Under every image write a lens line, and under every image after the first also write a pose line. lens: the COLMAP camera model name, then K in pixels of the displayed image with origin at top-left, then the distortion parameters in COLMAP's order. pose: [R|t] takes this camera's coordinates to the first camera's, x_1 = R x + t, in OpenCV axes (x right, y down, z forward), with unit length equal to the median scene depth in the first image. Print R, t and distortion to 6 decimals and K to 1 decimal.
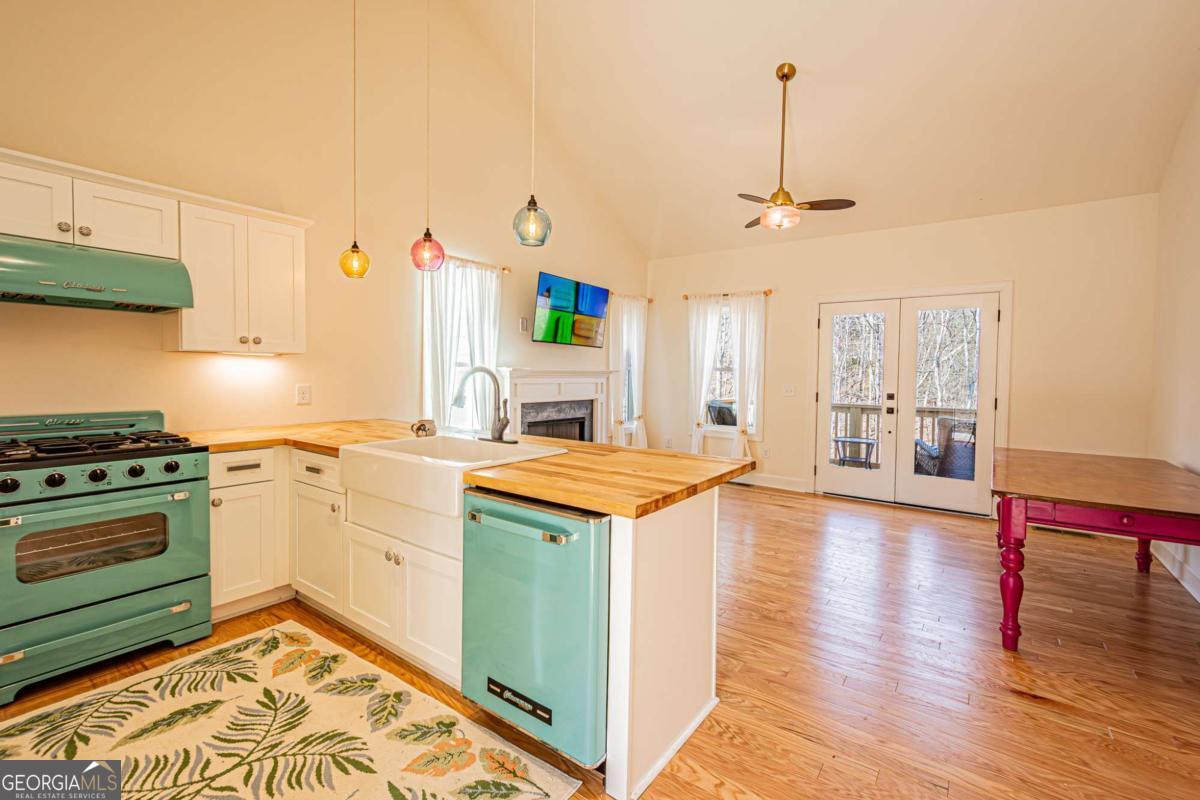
lens RADIAL K [[522.3, 0, 601.1], [0, 522.3, 387.0], [0, 0, 1]] dist [0.003815, 0.000095]
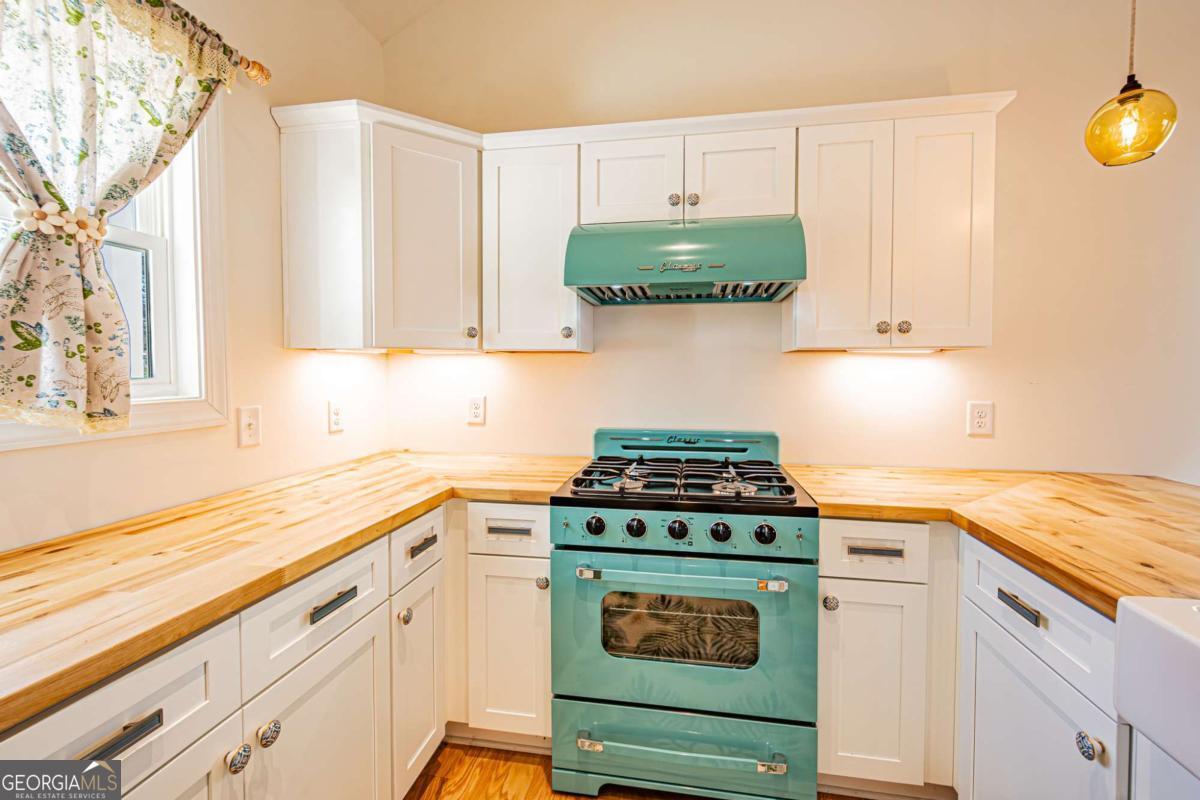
lens RADIAL K [[522.3, 0, 601.1], [0, 522.3, 387.0], [0, 0, 1]] dist [0.003815, 0.000095]
pose [[0.443266, 0.014499, -0.896273, -0.307265], [-0.020890, 0.999765, 0.005842, -0.018999], [0.896147, 0.016133, 0.443464, 0.476786]]
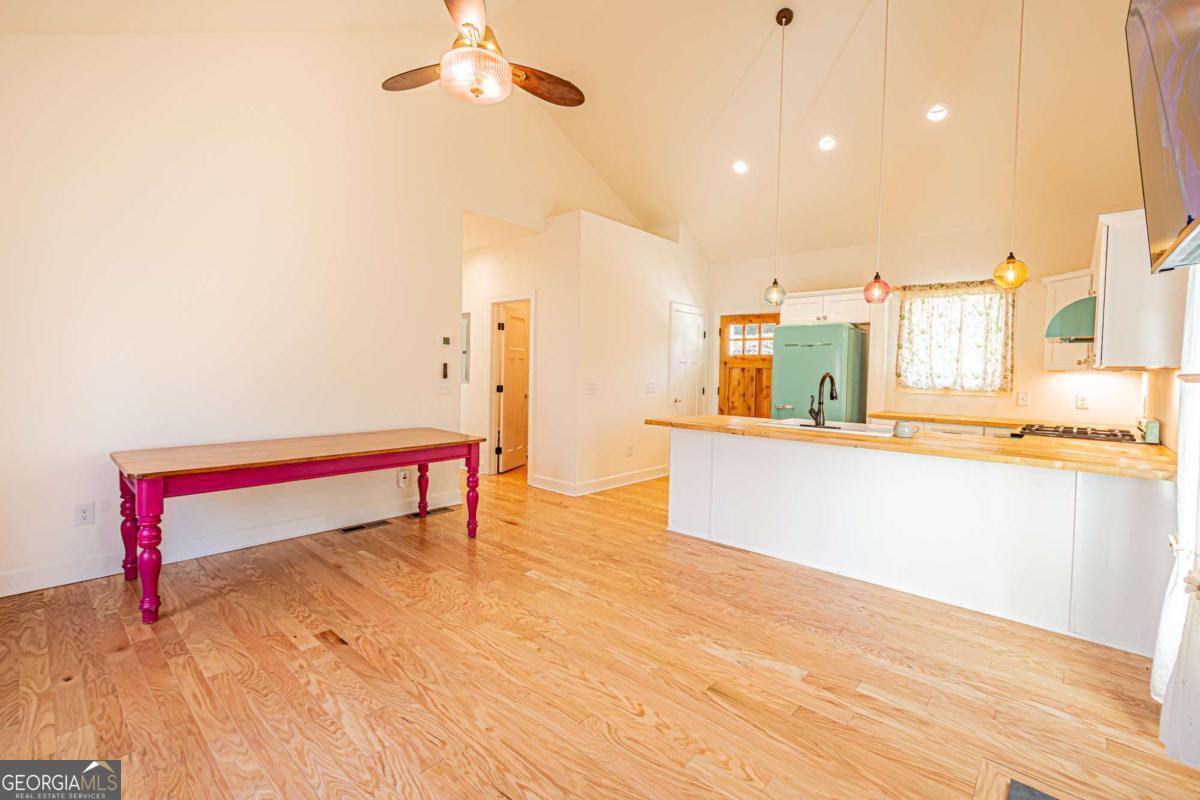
lens RADIAL K [[522.3, 0, 601.1], [0, 522.3, 387.0], [0, 0, 1]] dist [0.003815, 0.000095]
pose [[-0.994336, -0.033078, 0.101003, 0.195092], [-0.026911, 0.997725, 0.061816, -0.070247], [-0.102818, 0.058748, -0.992964, 2.250426]]
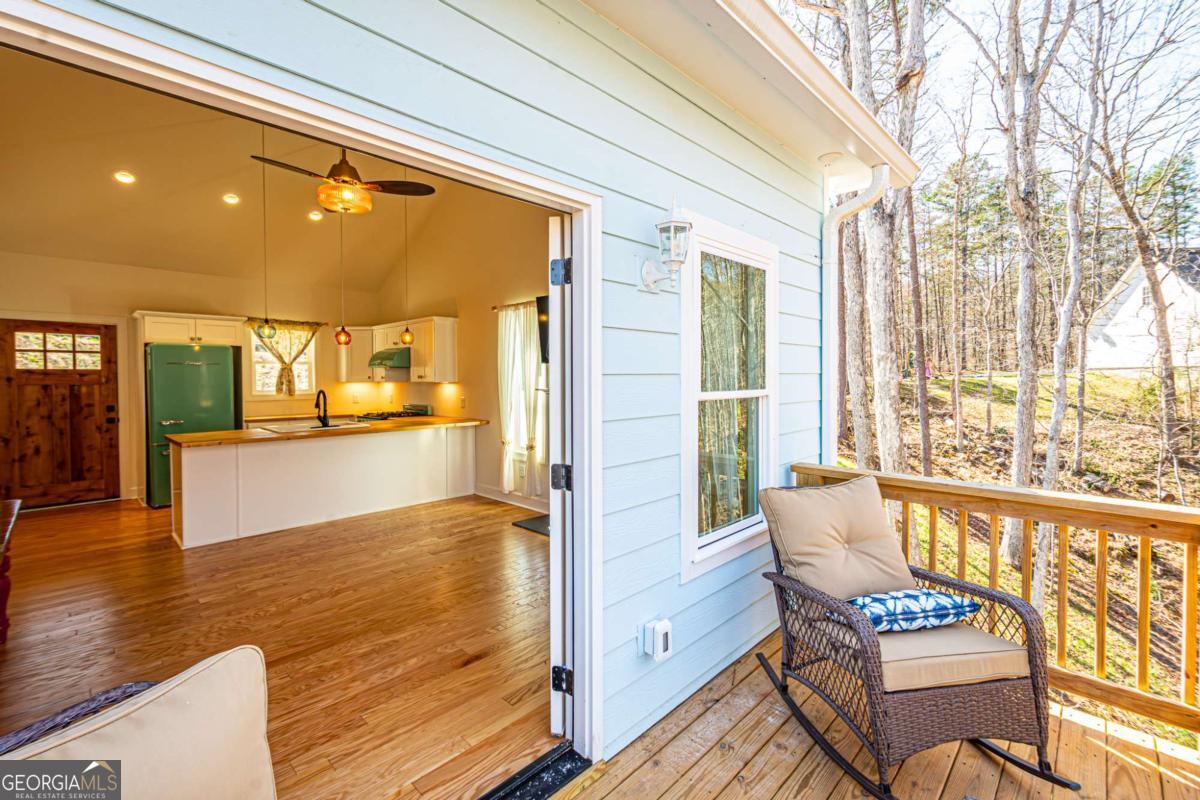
lens RADIAL K [[522.3, 0, 601.1], [0, 522.3, 387.0], [0, 0, 1]] dist [0.003815, 0.000095]
pose [[-0.132971, 0.012779, -0.991038, 1.514677], [-0.027001, 0.999499, 0.016511, -0.110054], [0.990752, 0.028955, -0.132560, 2.173234]]
